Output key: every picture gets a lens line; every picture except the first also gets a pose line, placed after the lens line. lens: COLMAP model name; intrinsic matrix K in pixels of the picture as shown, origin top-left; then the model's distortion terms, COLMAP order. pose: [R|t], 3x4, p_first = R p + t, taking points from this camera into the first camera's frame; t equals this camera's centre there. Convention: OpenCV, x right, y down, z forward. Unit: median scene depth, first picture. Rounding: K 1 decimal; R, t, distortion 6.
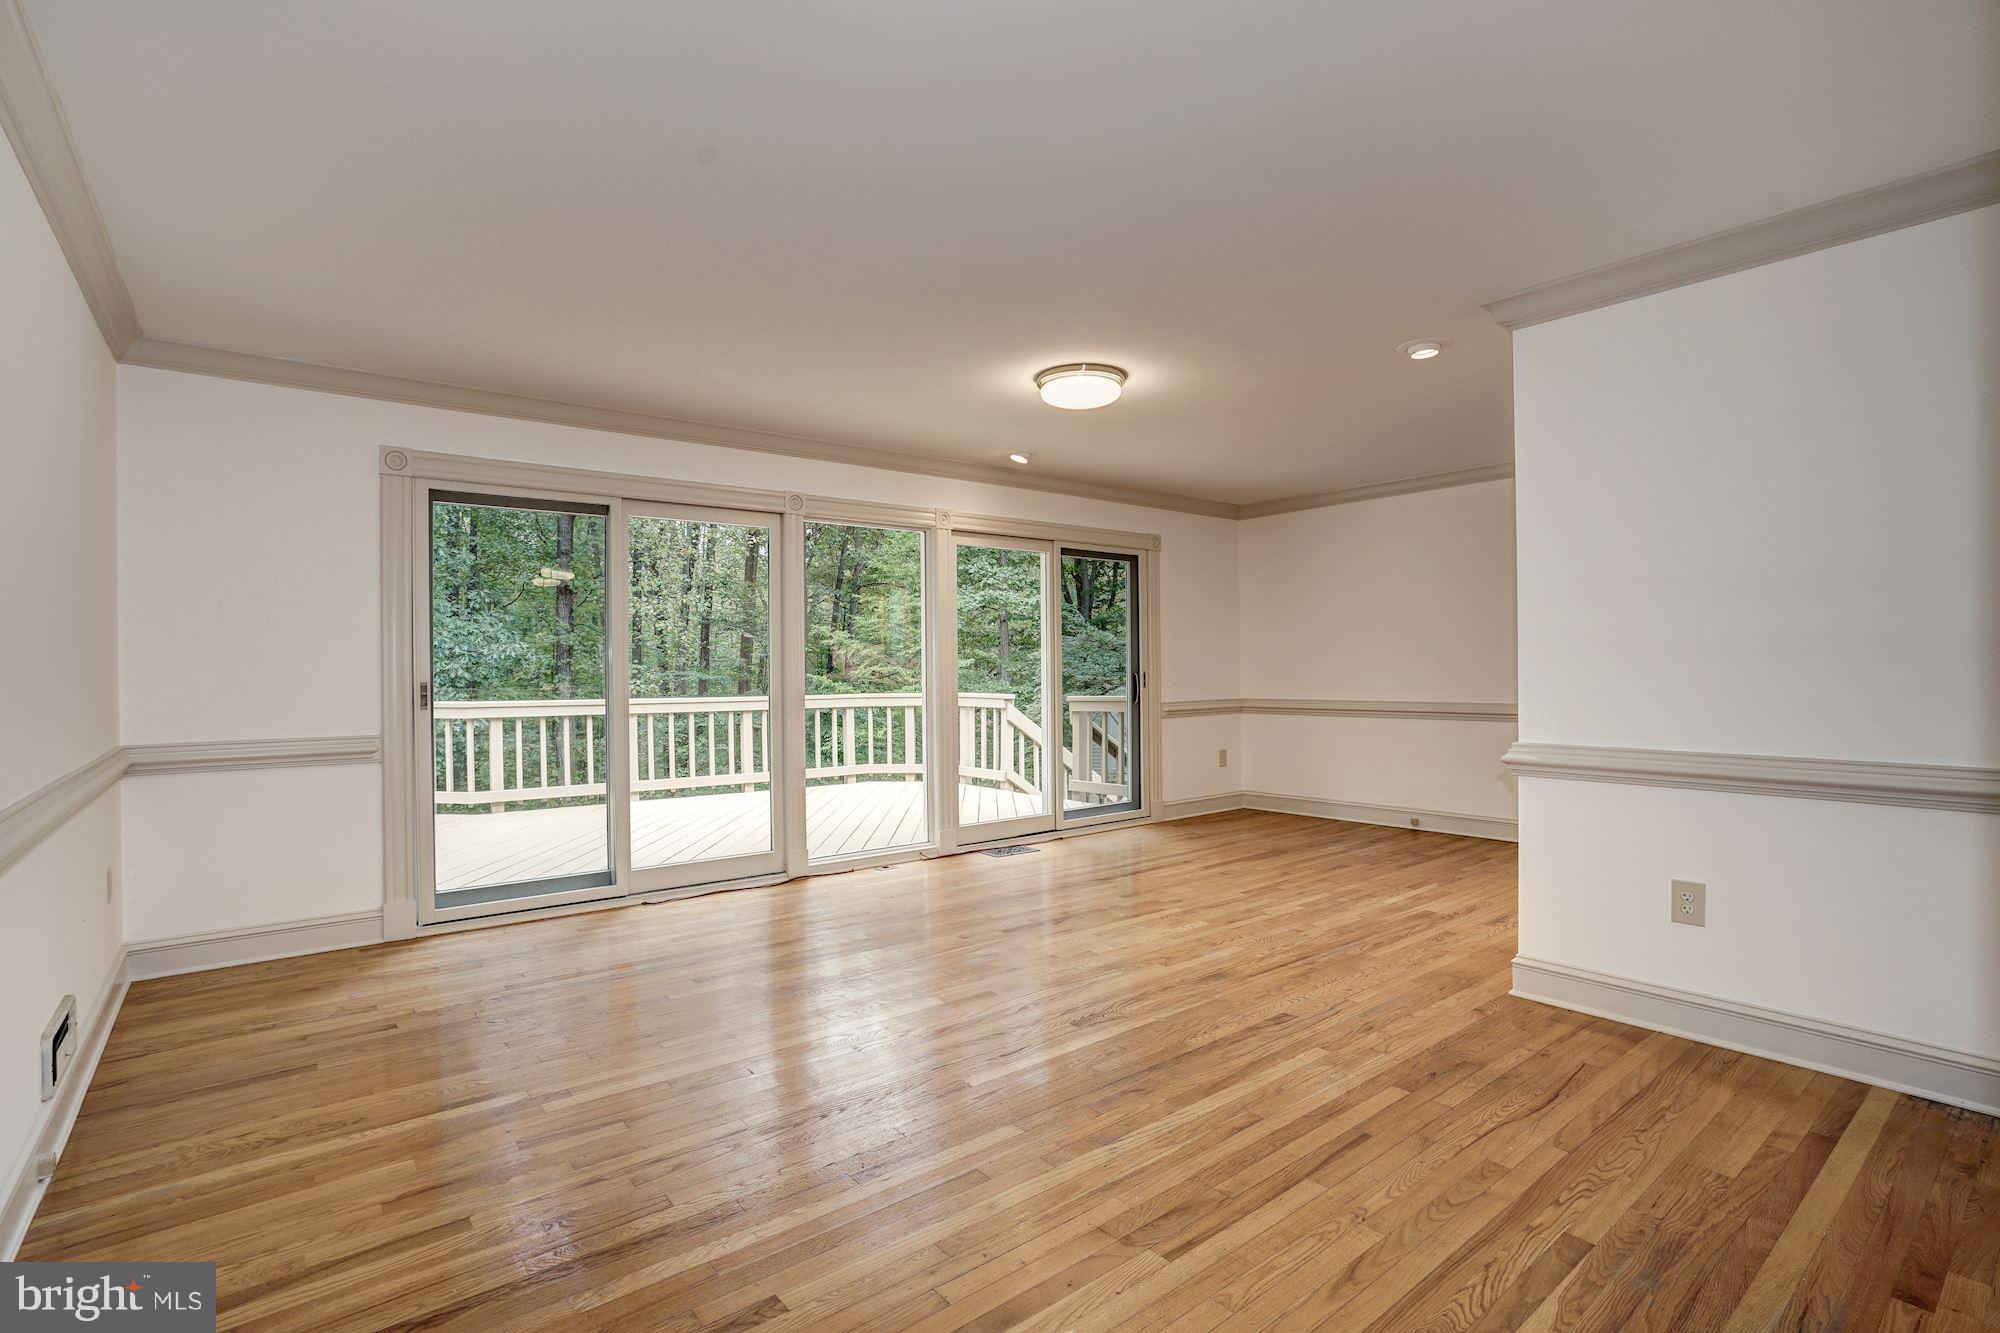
lens RADIAL K [[941.7, 0, 999.9], [0, 941.7, 662.7], [0, 0, 1]] dist [-0.059758, 0.018693]
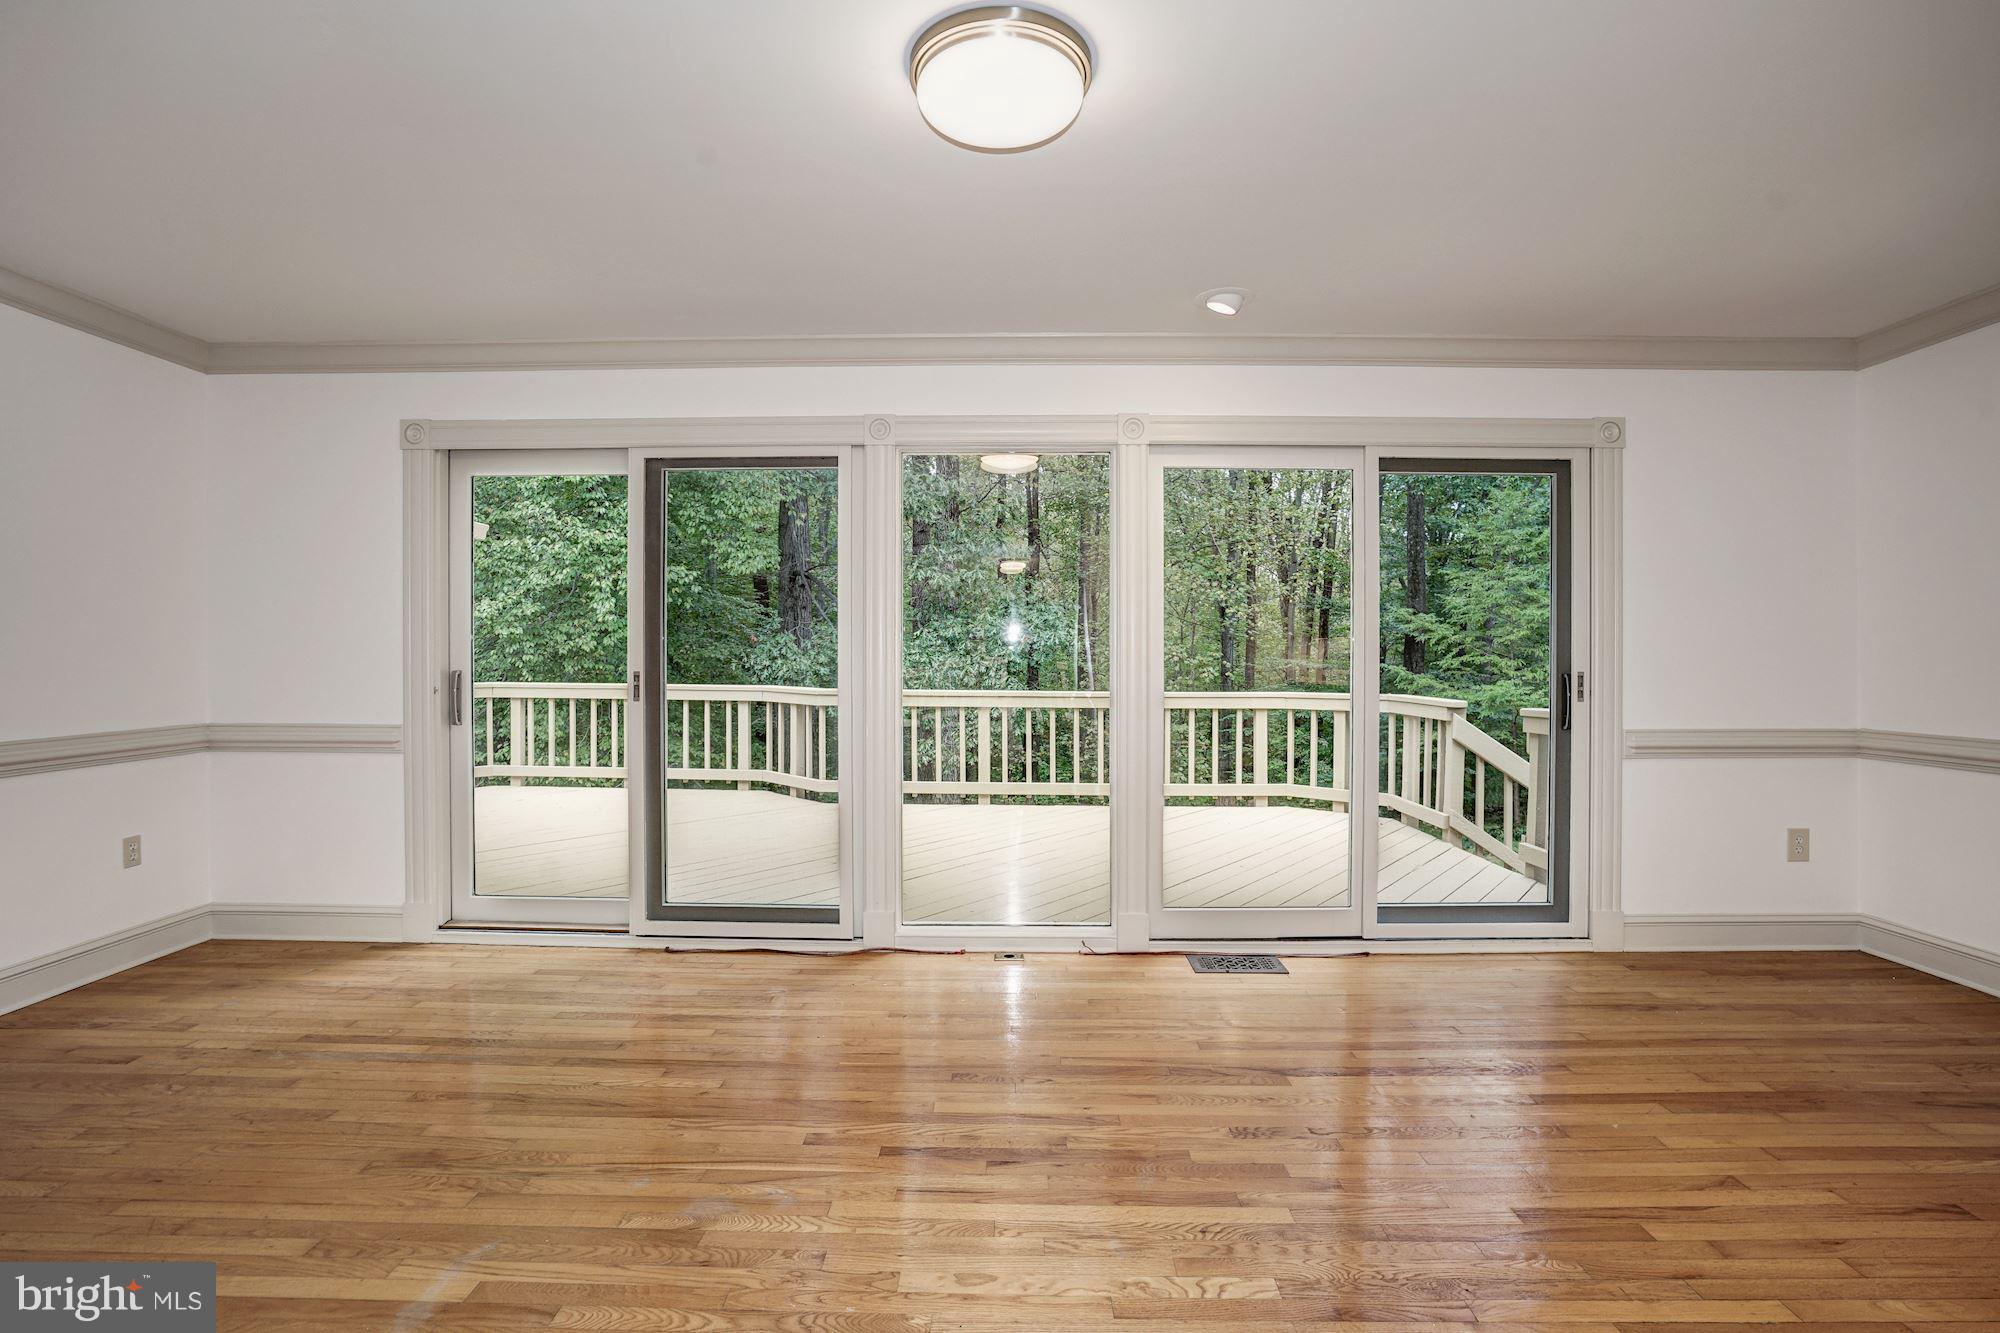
lens RADIAL K [[941.7, 0, 999.9], [0, 941.7, 662.7], [0, 0, 1]] dist [-0.059758, 0.018693]
pose [[0.774171, 0.014733, -0.632806, 0.377102], [-0.006278, 0.999859, 0.015598, -0.003810], [0.632946, -0.008103, 0.774154, 0.609032]]
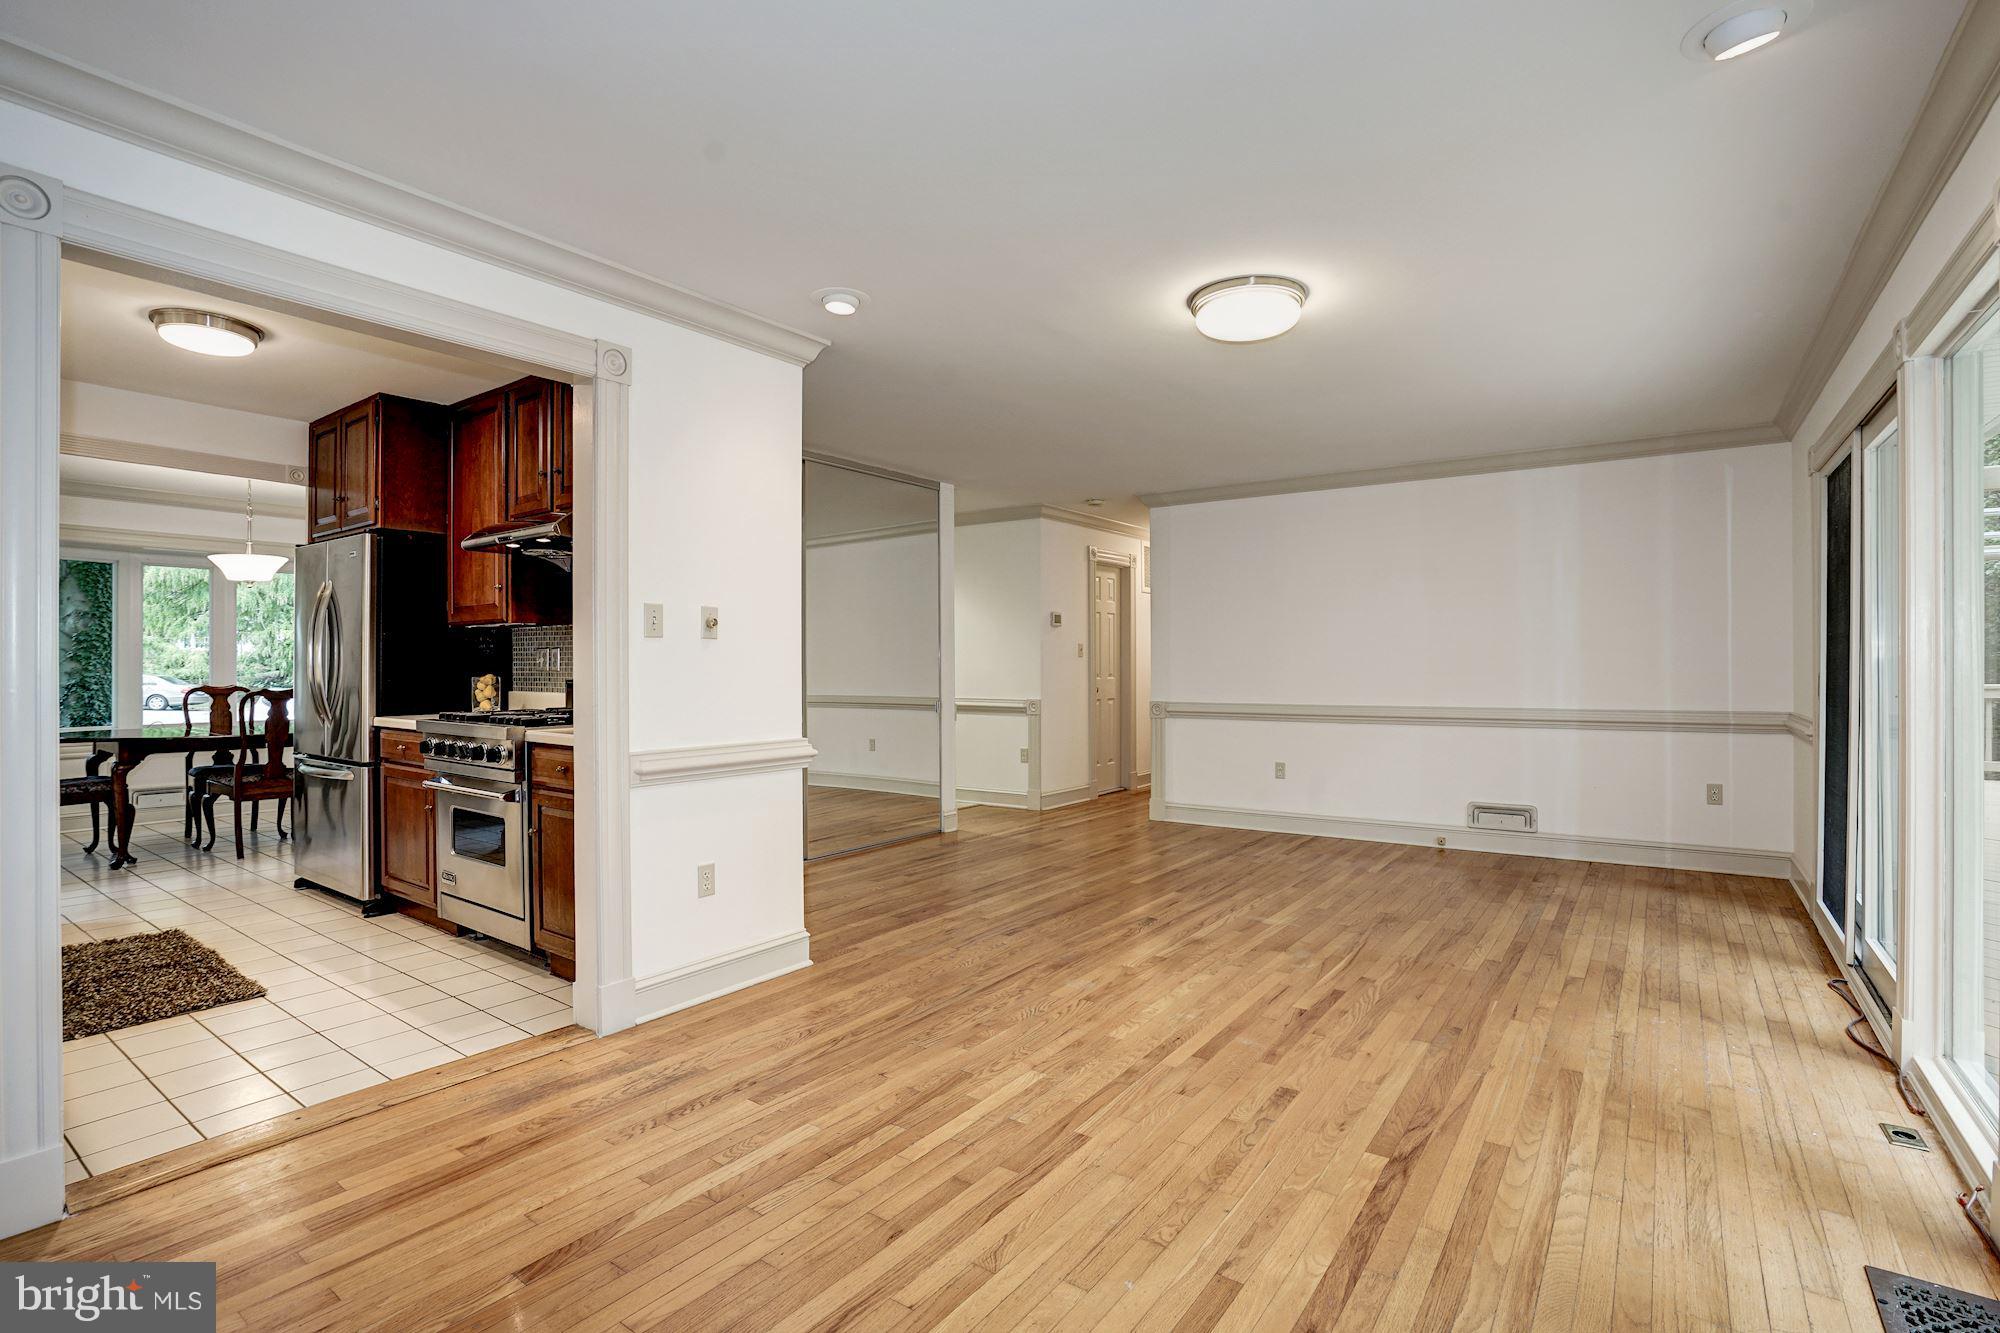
lens RADIAL K [[935.8, 0, 1003.6], [0, 935.8, 666.5], [0, 0, 1]] dist [-0.054952, 0.020861]
pose [[-0.960692, 0.013181, -0.277303, 0.486463], [0.012661, 0.999913, 0.003666, -0.000789], [0.277327, 0.000011, -0.960776, 1.633452]]
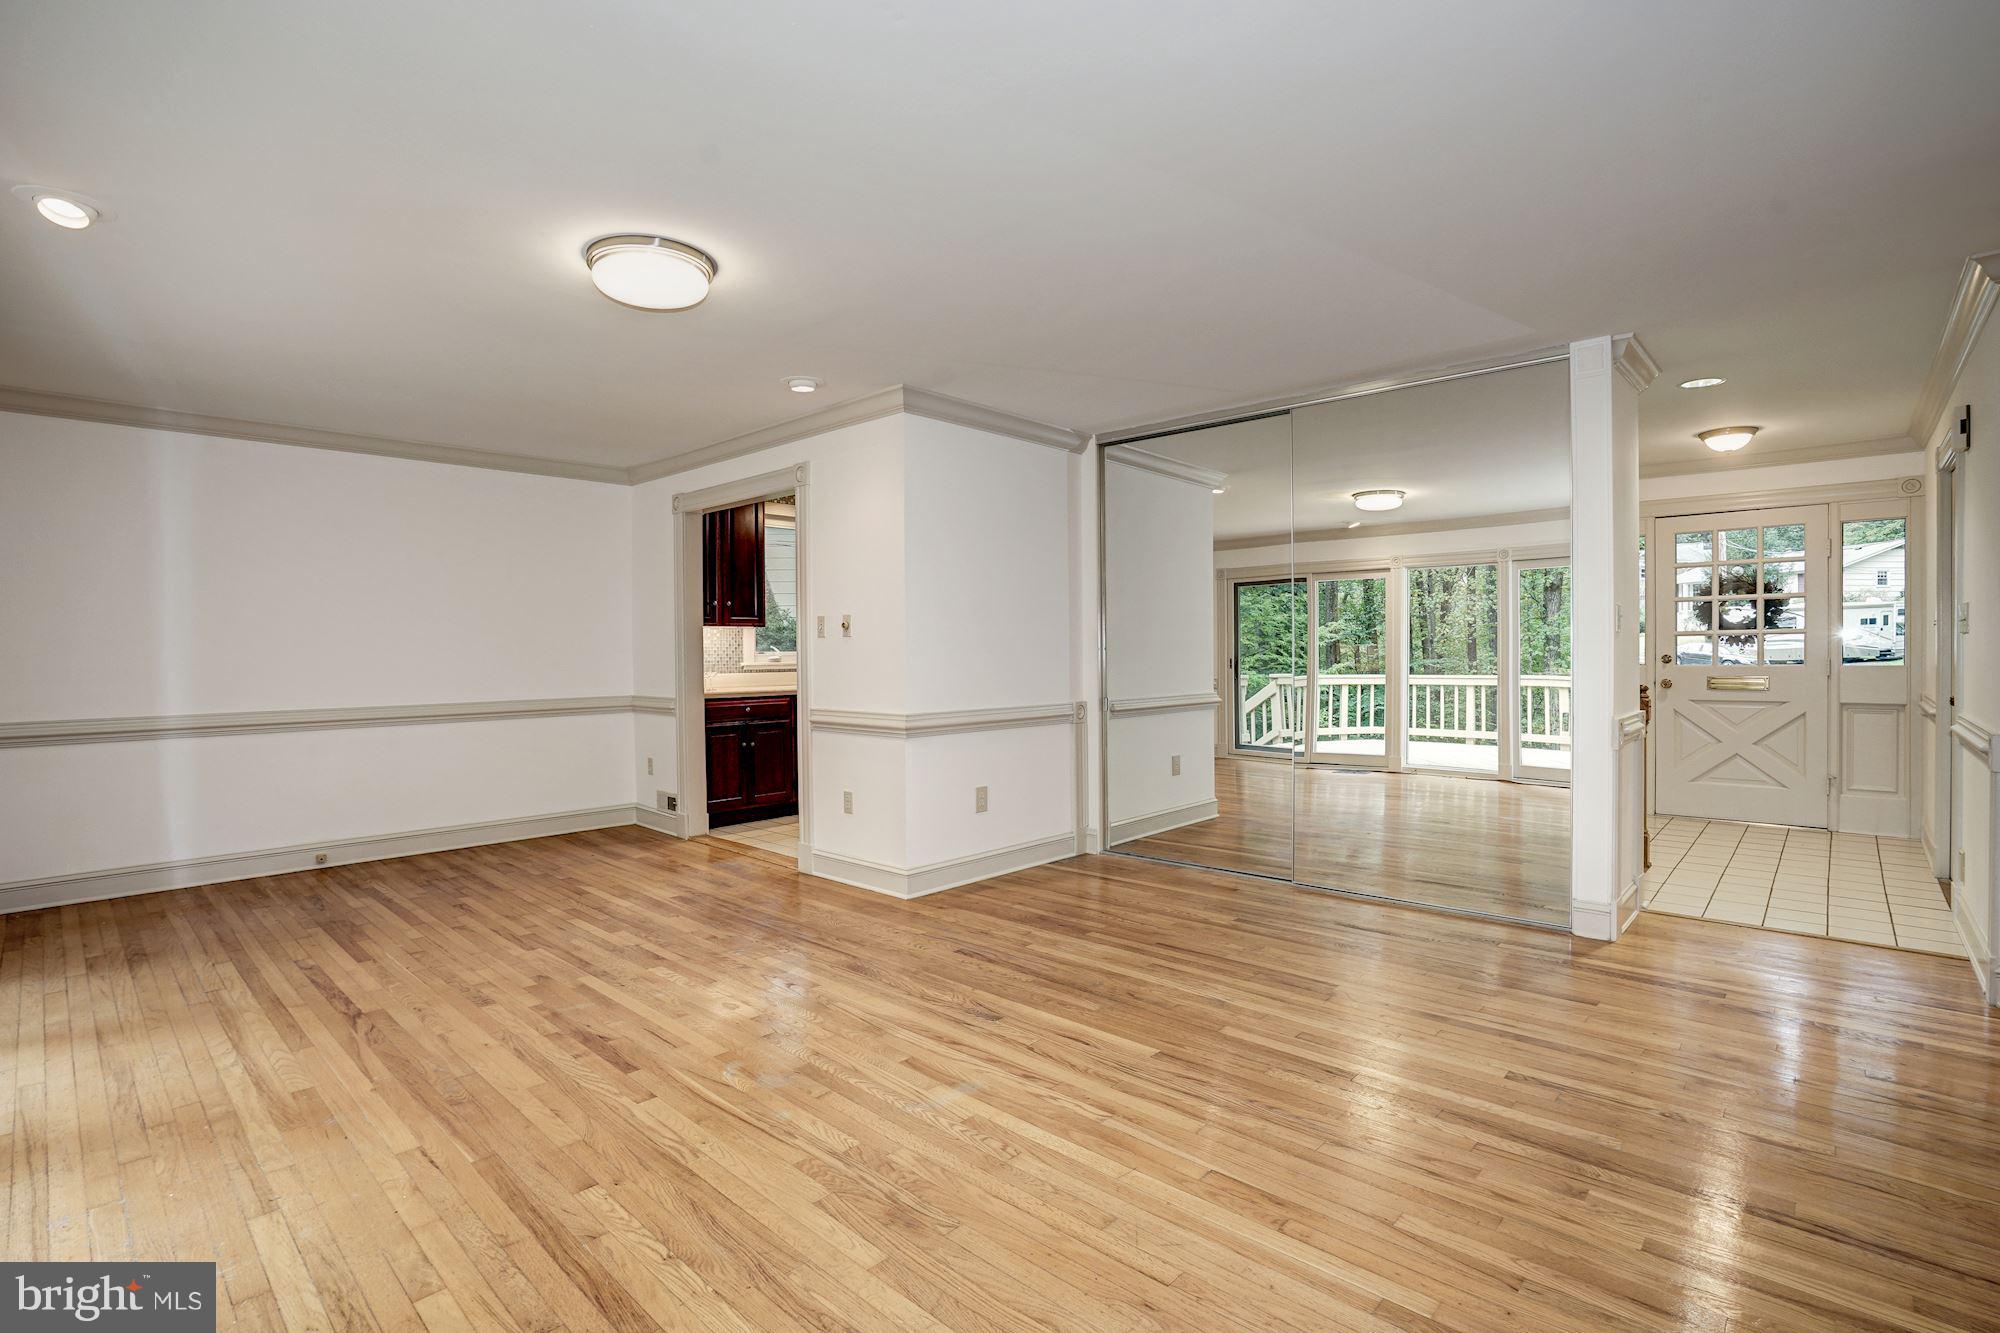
lens RADIAL K [[941.7, 0, 999.9], [0, 941.7, 662.7], [0, 0, 1]] dist [-0.059758, 0.018693]
pose [[-0.149323, 0.001812, 0.988787, -0.638123], [0.006028, 0.999981, -0.000923, 0.009607], [-0.988770, 0.005823, -0.149331, 0.815079]]
